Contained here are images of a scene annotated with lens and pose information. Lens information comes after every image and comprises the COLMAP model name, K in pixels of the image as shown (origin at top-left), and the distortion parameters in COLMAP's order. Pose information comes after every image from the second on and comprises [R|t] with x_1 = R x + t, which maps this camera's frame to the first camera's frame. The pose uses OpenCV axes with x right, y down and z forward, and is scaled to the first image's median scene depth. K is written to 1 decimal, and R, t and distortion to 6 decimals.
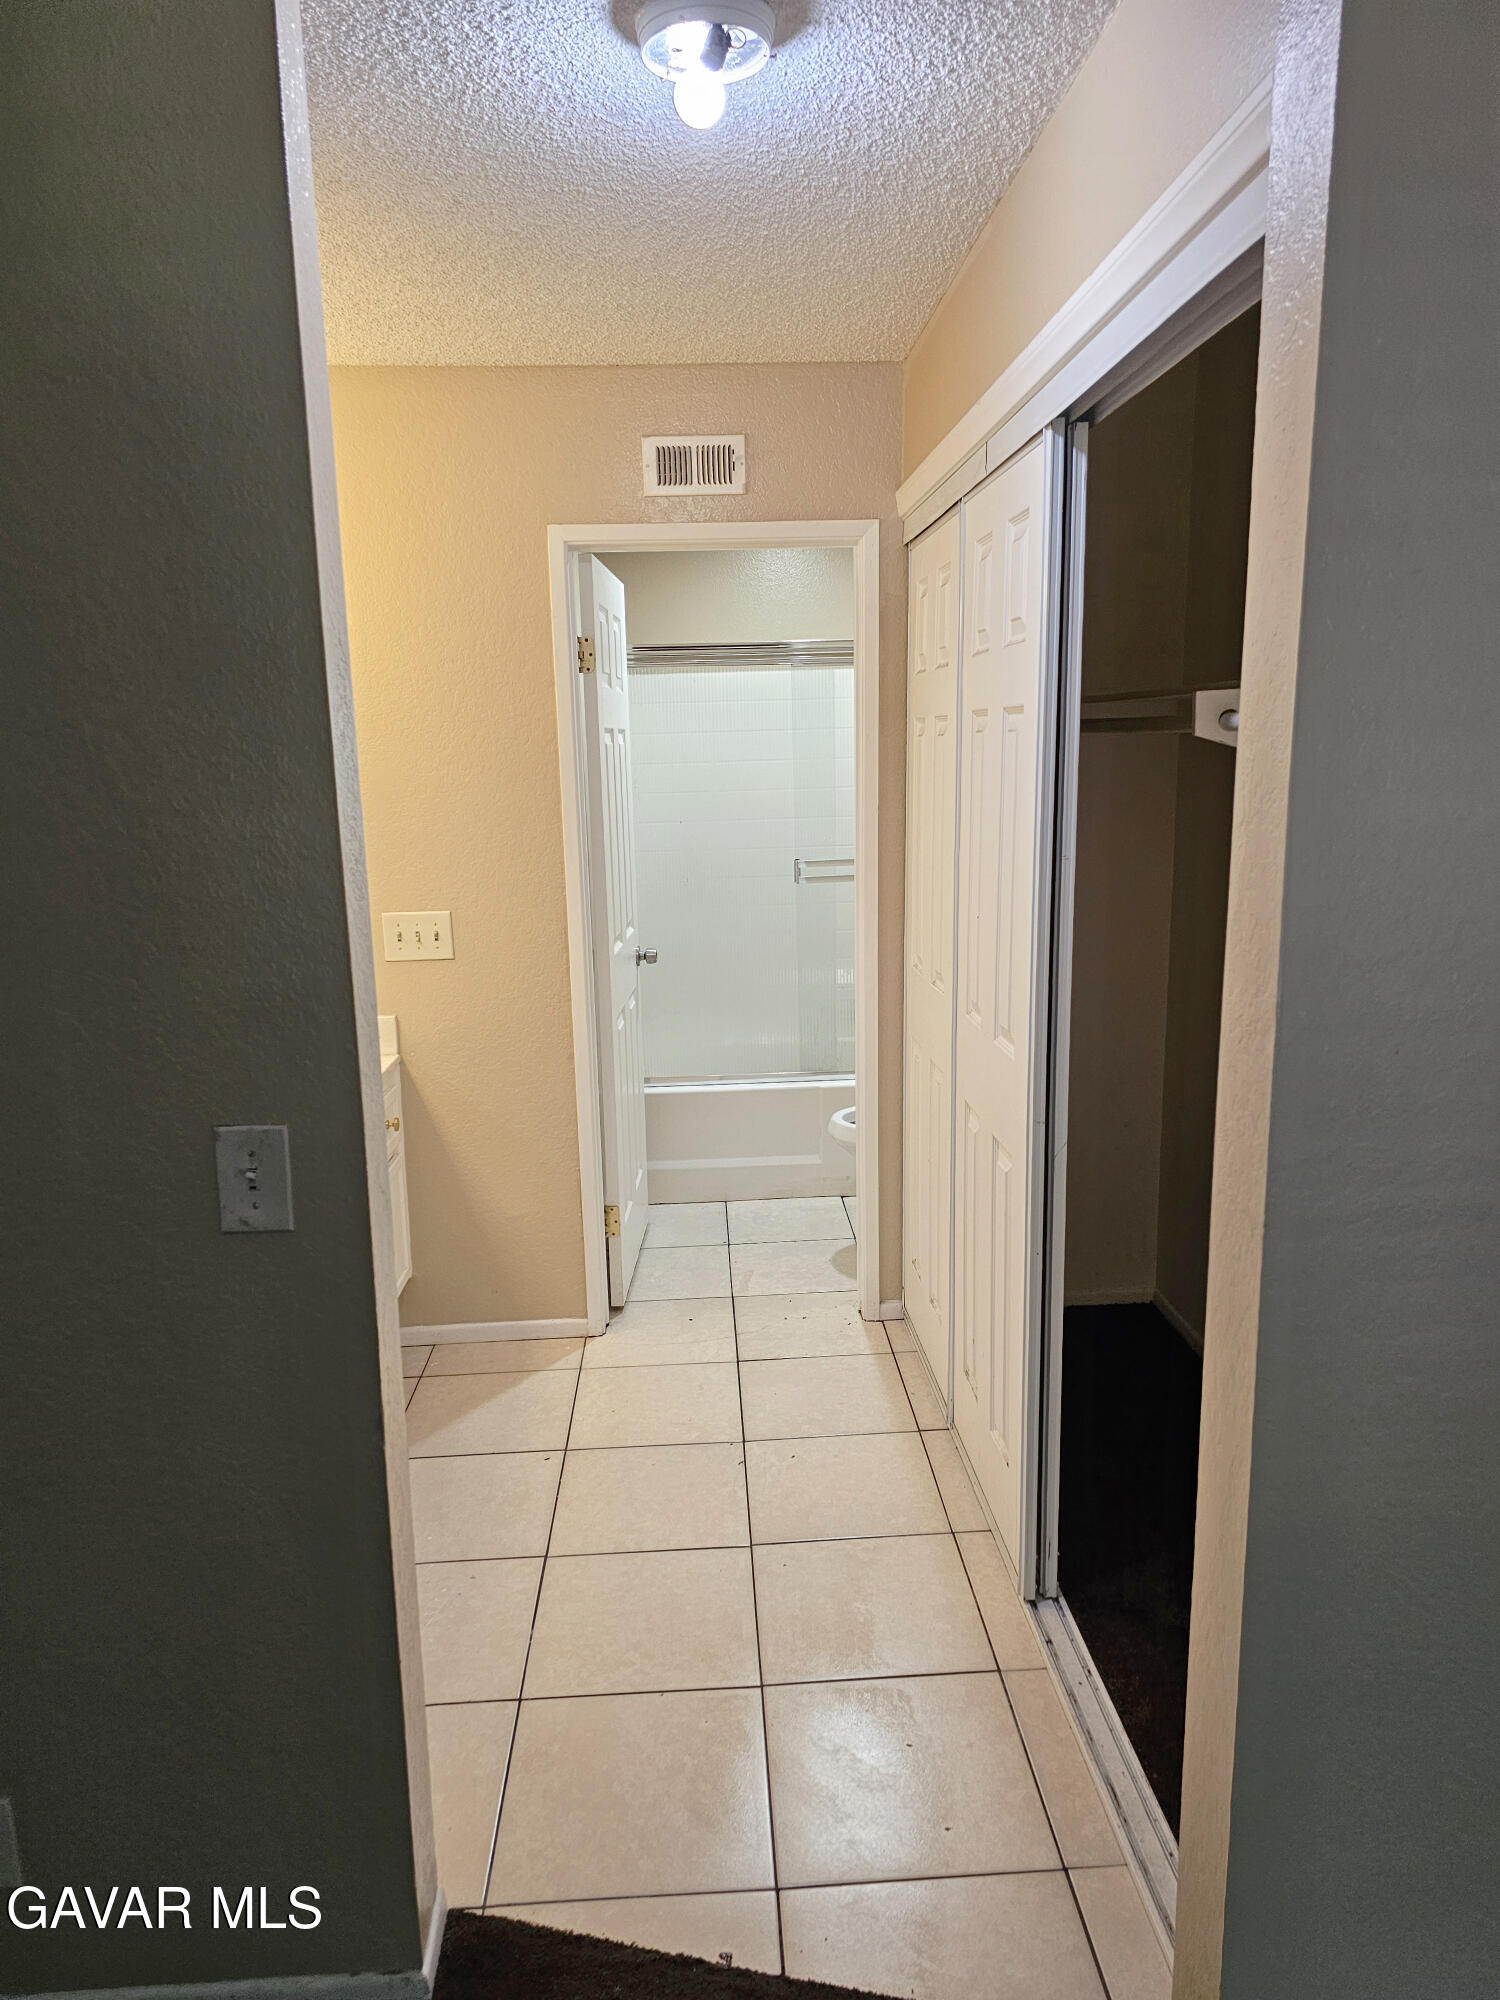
lens RADIAL K [[1344.8, 0, 762.9], [0, 1344.8, 999.1], [0, 0, 1]] dist [0.053330, -0.034020]
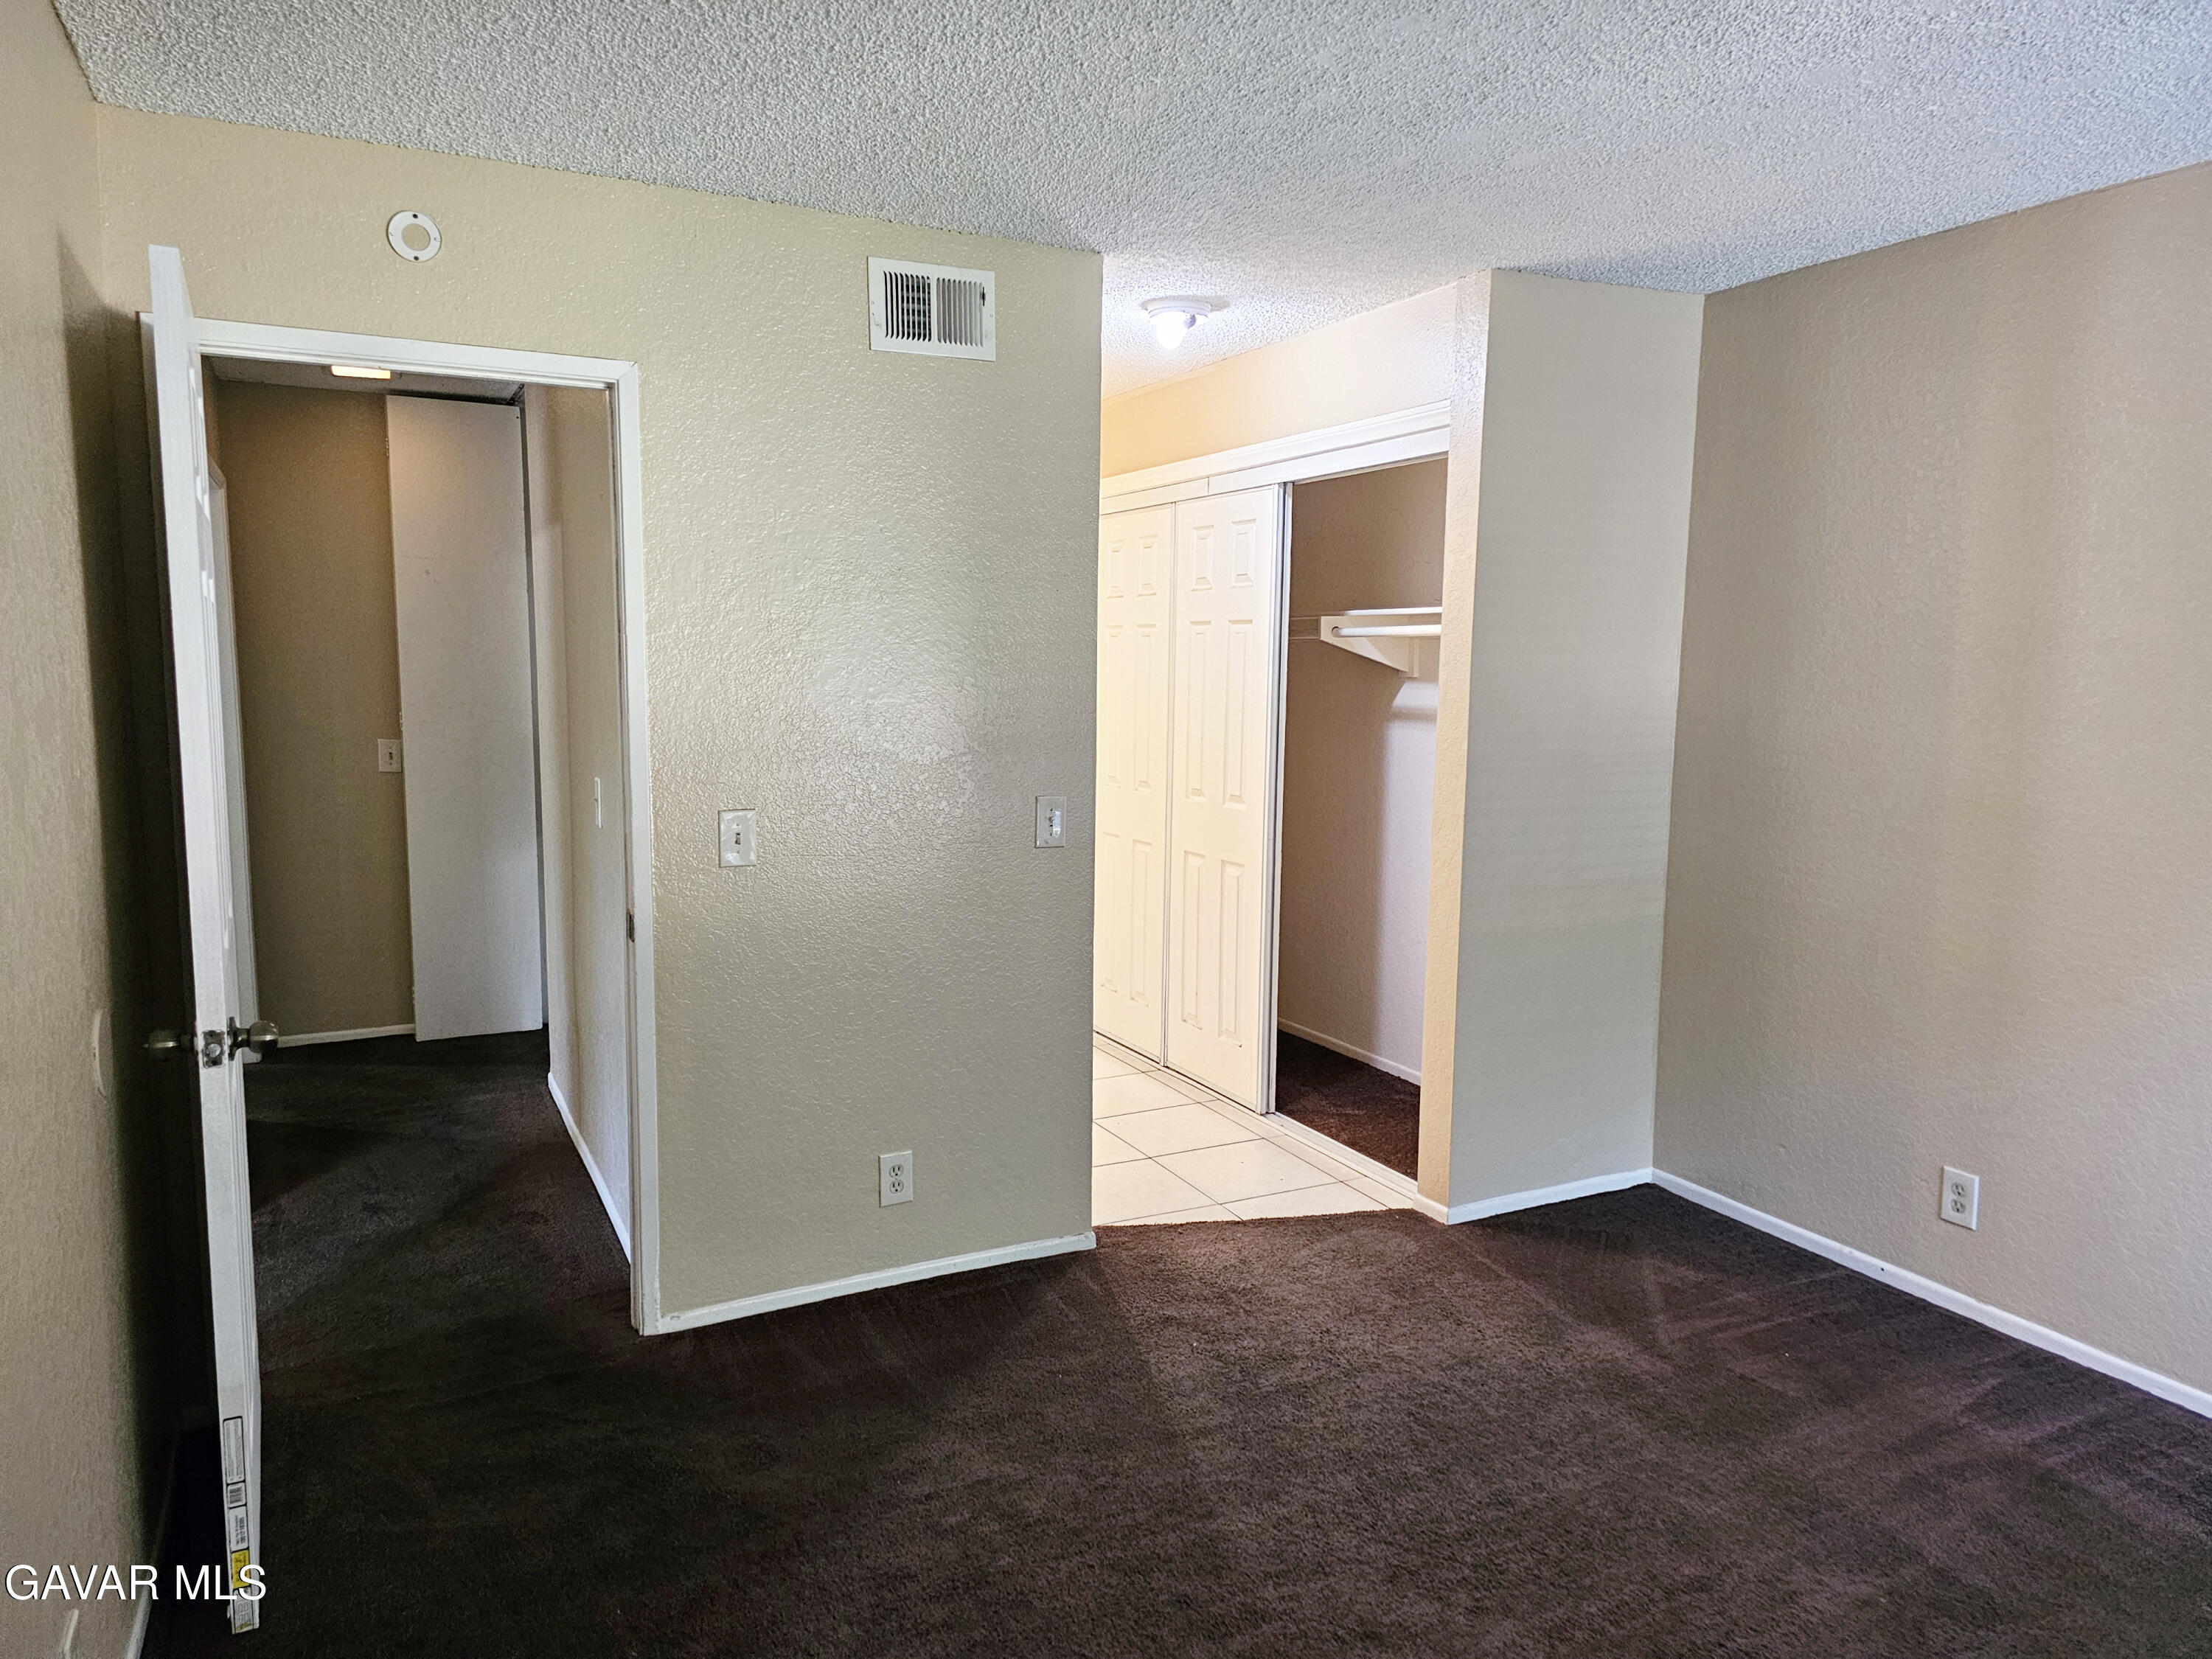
lens RADIAL K [[1487.3, 0, 1107.1], [0, 1487.3, 834.4], [0, 0, 1]] dist [0.053330, -0.034020]
pose [[0.919531, -0.017214, 0.392640, -0.568633], [0.046238, 0.996841, -0.064582, 0.144931], [-0.390288, 0.077540, 0.917422, -0.563835]]
